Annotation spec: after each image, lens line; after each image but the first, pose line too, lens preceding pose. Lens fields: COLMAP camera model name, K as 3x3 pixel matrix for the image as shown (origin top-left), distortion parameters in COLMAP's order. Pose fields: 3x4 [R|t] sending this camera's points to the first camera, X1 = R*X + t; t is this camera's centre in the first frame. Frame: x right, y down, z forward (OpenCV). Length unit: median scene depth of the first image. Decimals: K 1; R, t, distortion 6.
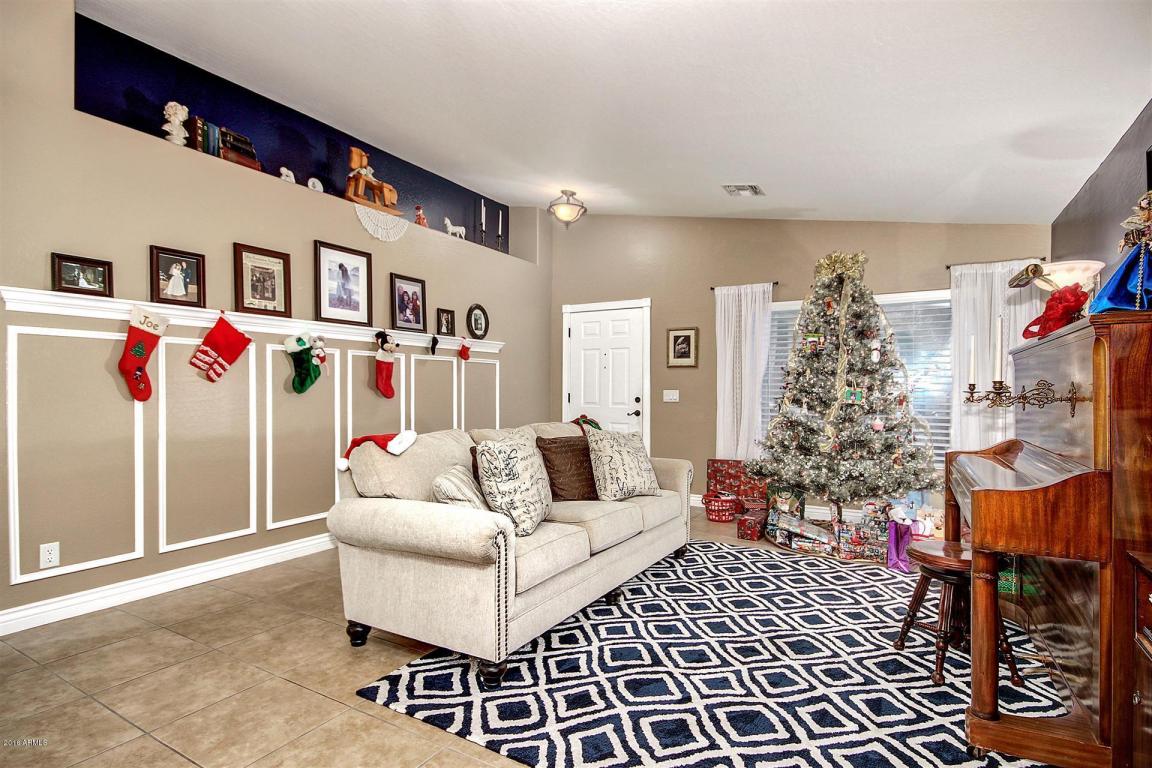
lens RADIAL K [[573.8, 0, 577.9], [0, 573.8, 390.5], [0, 0, 1]] dist [-0.000125, 0.000194]
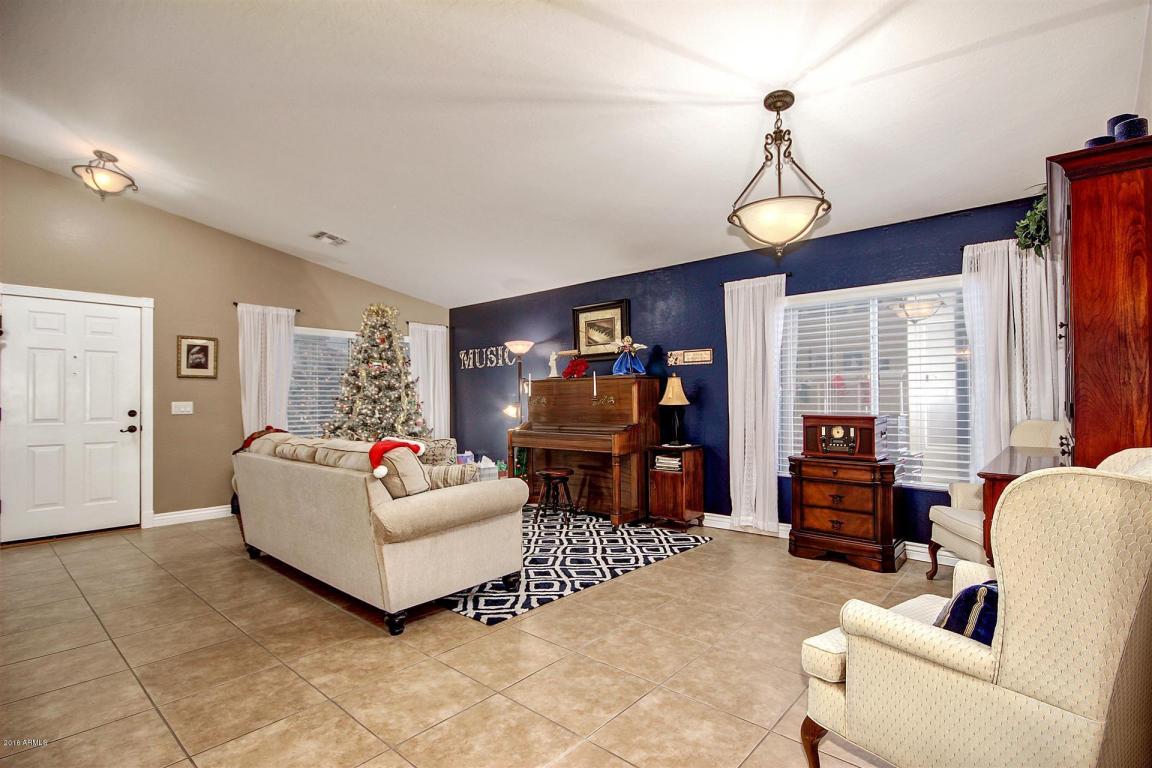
lens RADIAL K [[538.0, 0, 577.7], [0, 538.0, 392.9], [0, 0, 1]] dist [0.000061, -0.004516]
pose [[0.202943, 0.006244, 0.979171, -0.725288], [0.006178, 0.999952, -0.007657, -0.005556], [-0.979171, 0.007603, 0.202895, 0.242486]]
